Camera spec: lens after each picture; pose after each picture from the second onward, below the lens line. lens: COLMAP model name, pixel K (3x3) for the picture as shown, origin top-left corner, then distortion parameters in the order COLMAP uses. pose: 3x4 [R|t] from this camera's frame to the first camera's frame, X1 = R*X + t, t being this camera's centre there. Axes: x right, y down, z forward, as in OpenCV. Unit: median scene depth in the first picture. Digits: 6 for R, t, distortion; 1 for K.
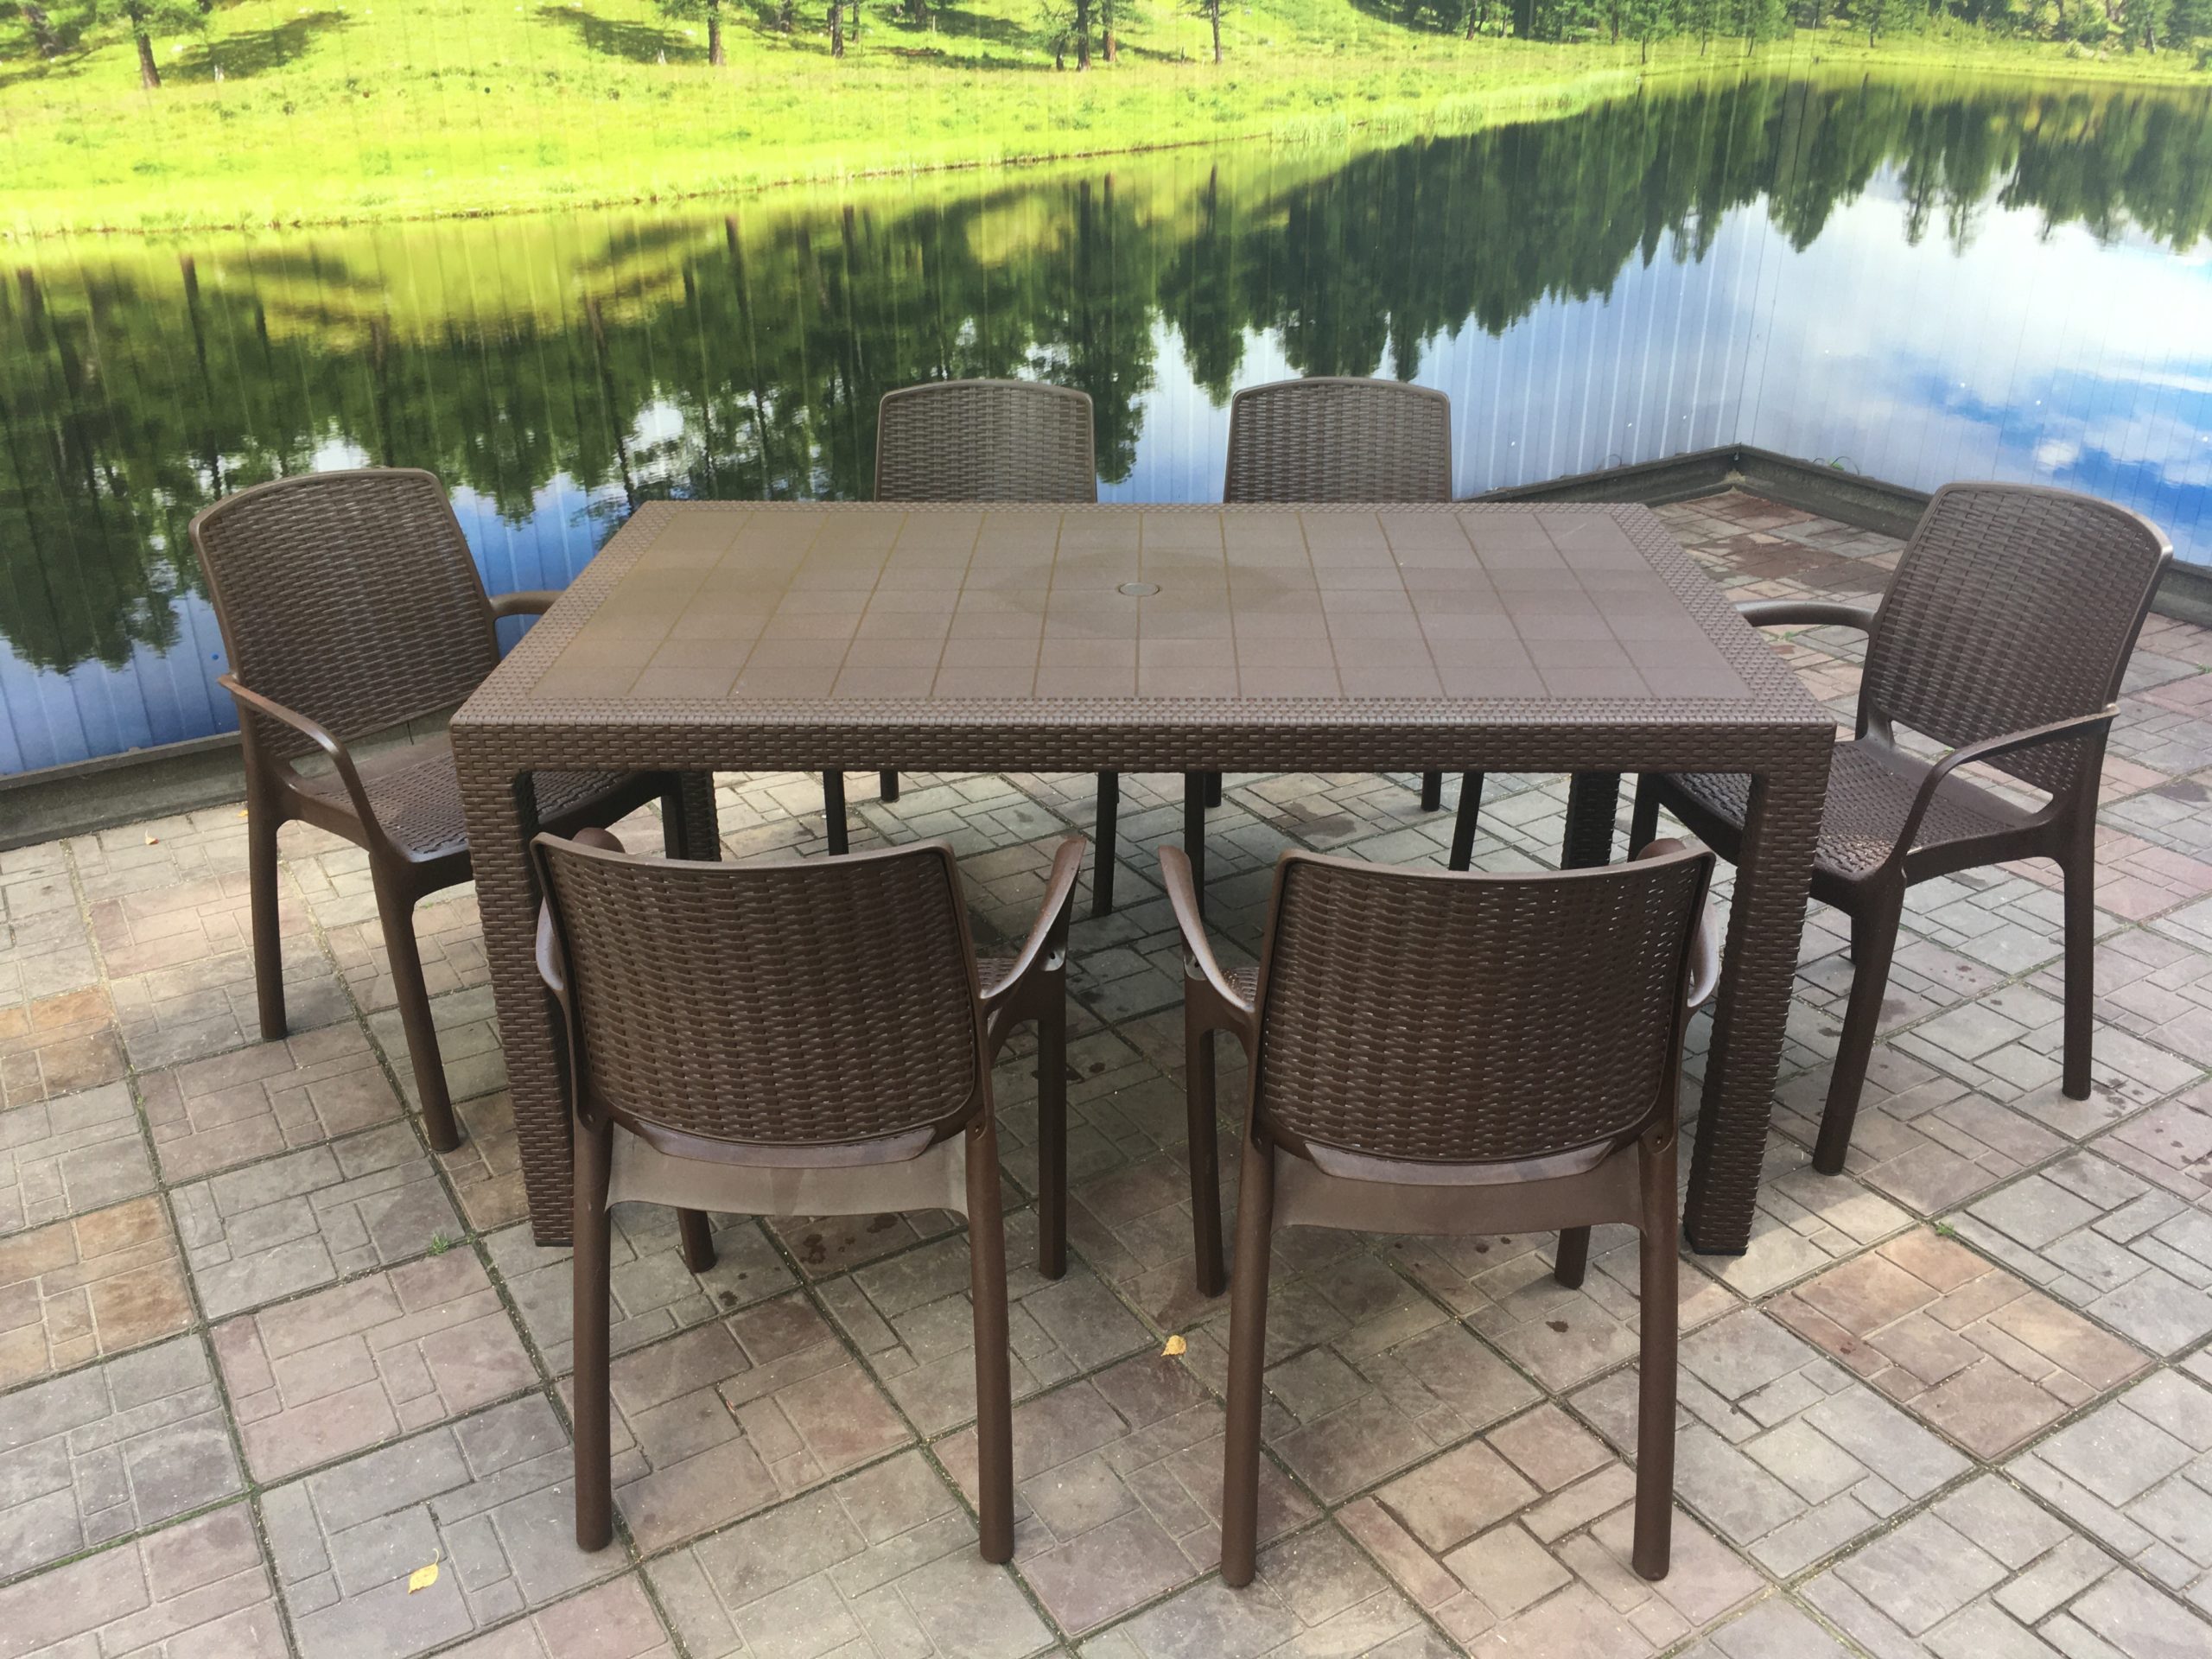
lens RADIAL K [[1888.8, 0, 1106.9], [0, 1888.8, 827.2], [0, 0, 1]] dist [0.078583, -0.117261]
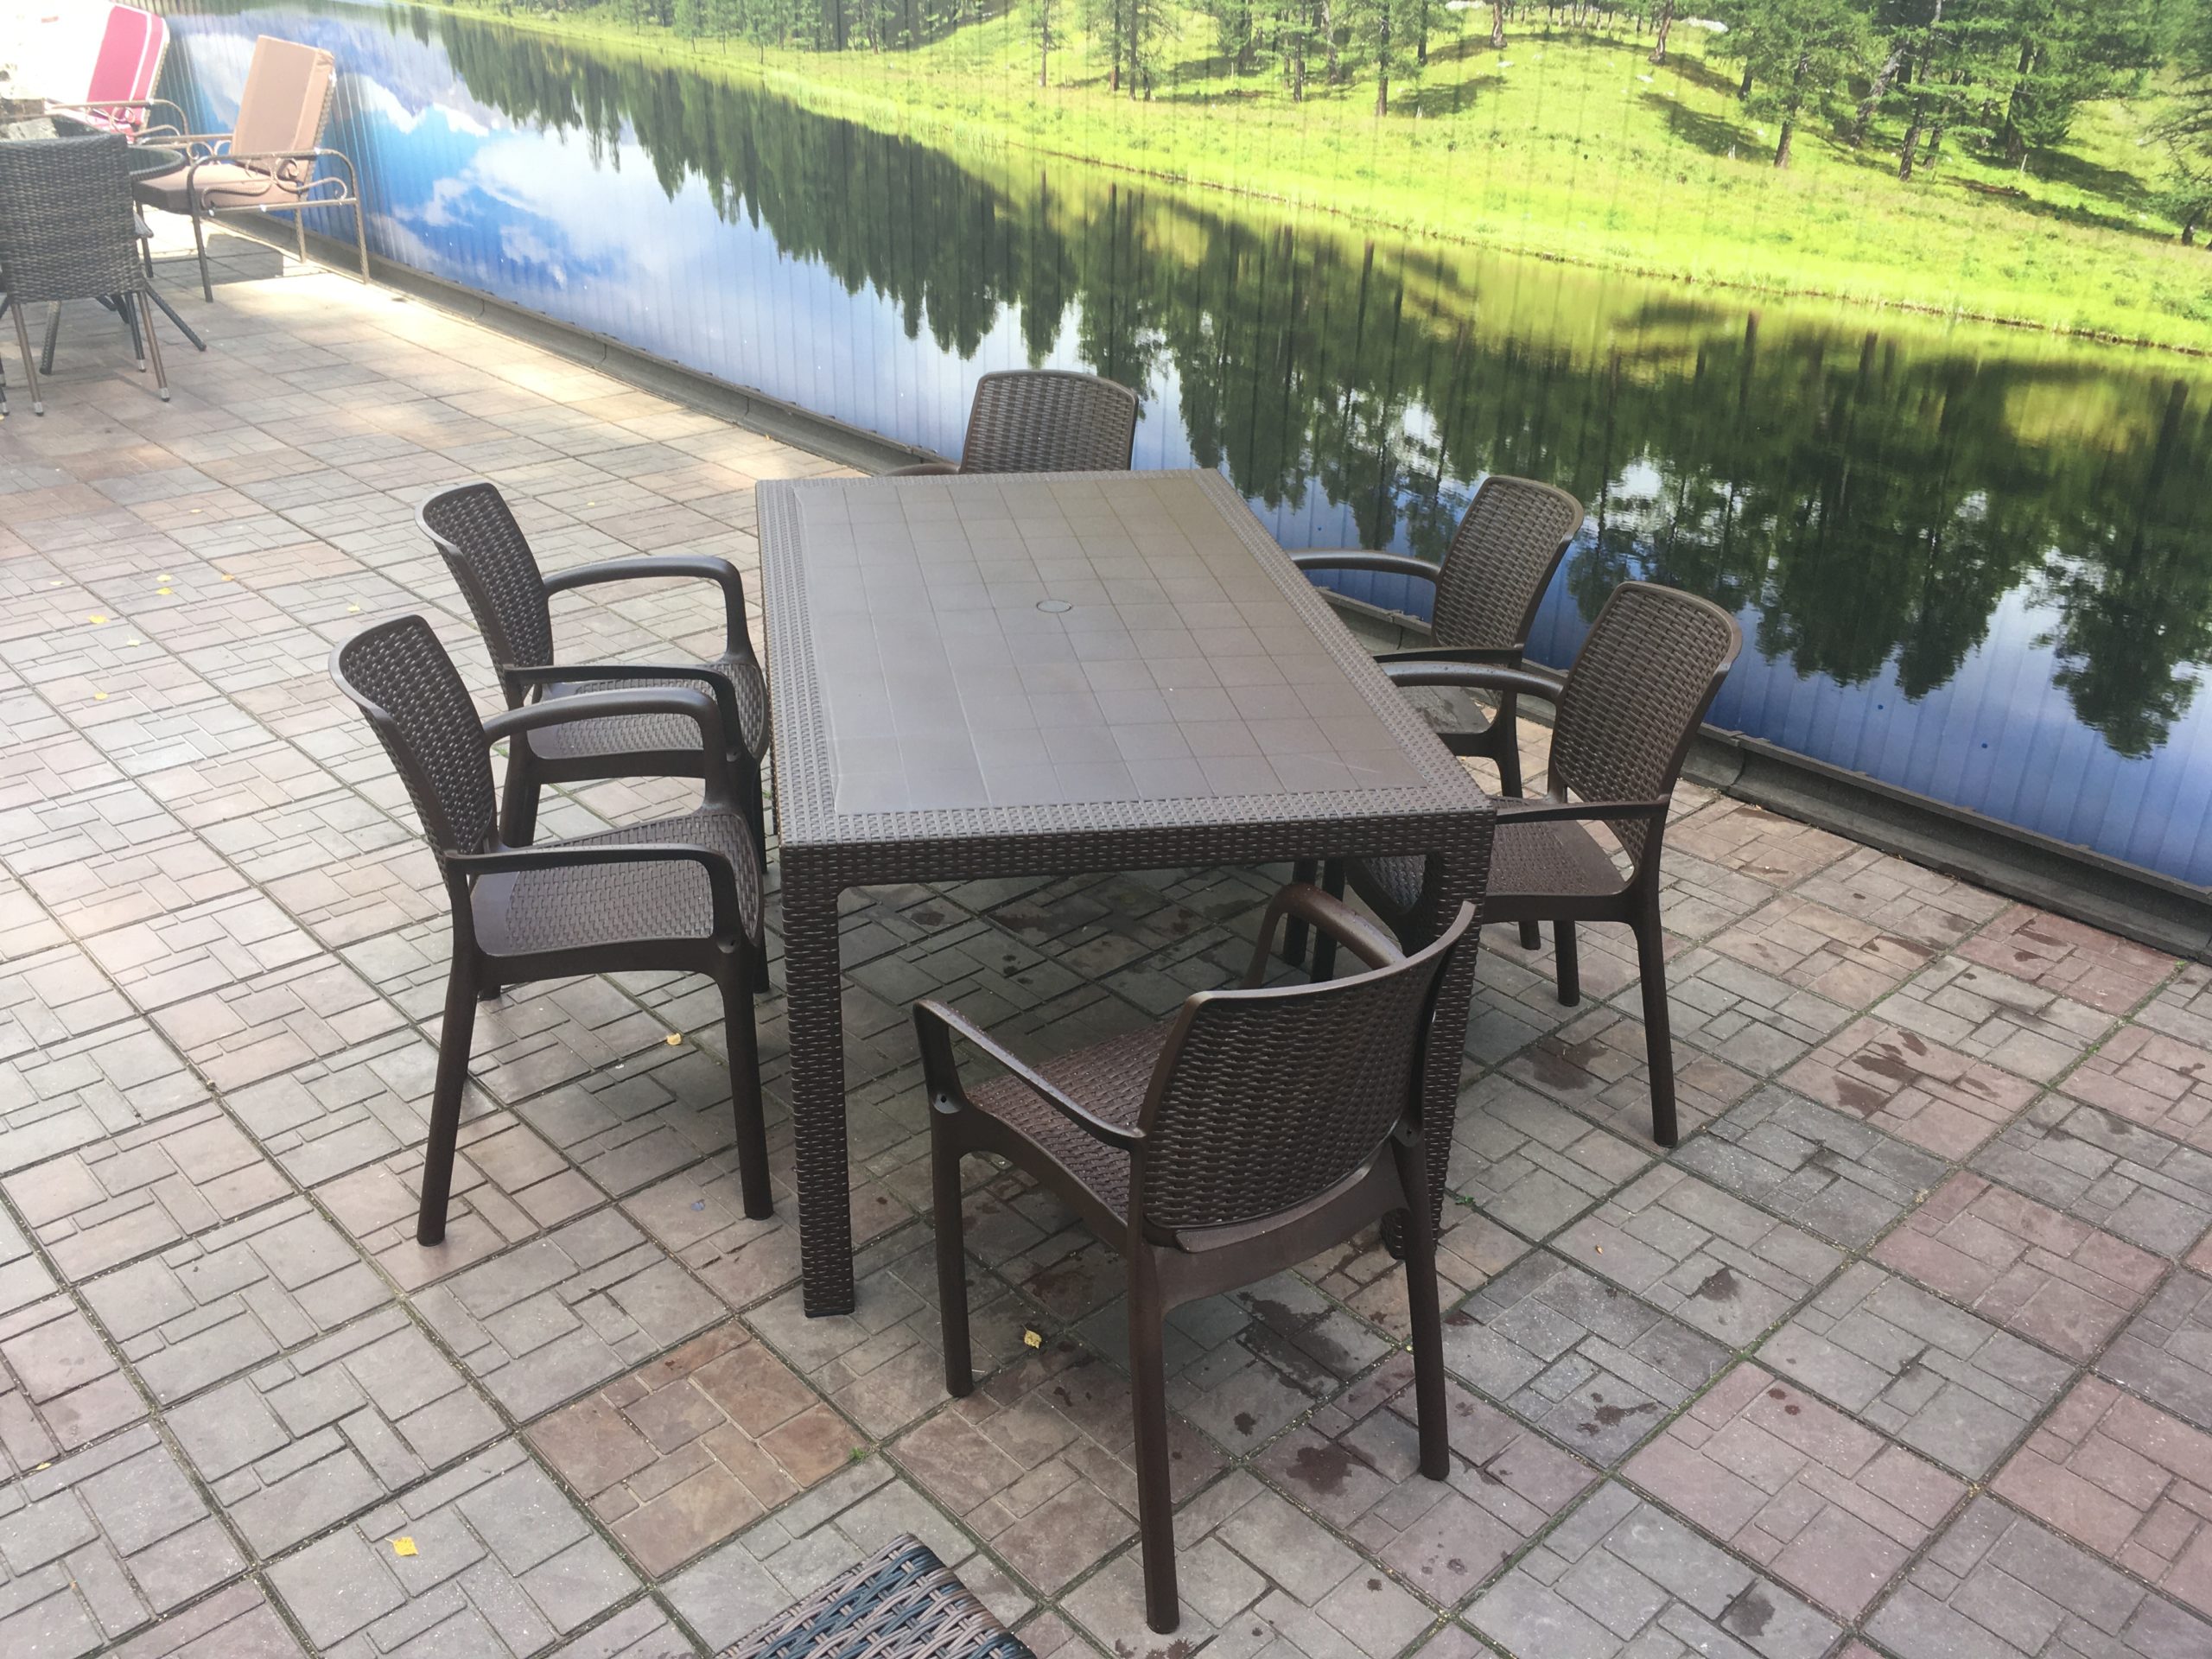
lens RADIAL K [[1888.8, 0, 1116.3], [0, 1888.8, 827.5], [0, 0, 1]] dist [0.078583, -0.117261]
pose [[0.207779, 0.448648, -0.869220, 0.724592], [-0.443868, 0.835103, 0.324936, -0.267307], [0.871670, 0.318304, 0.372657, 0.408363]]
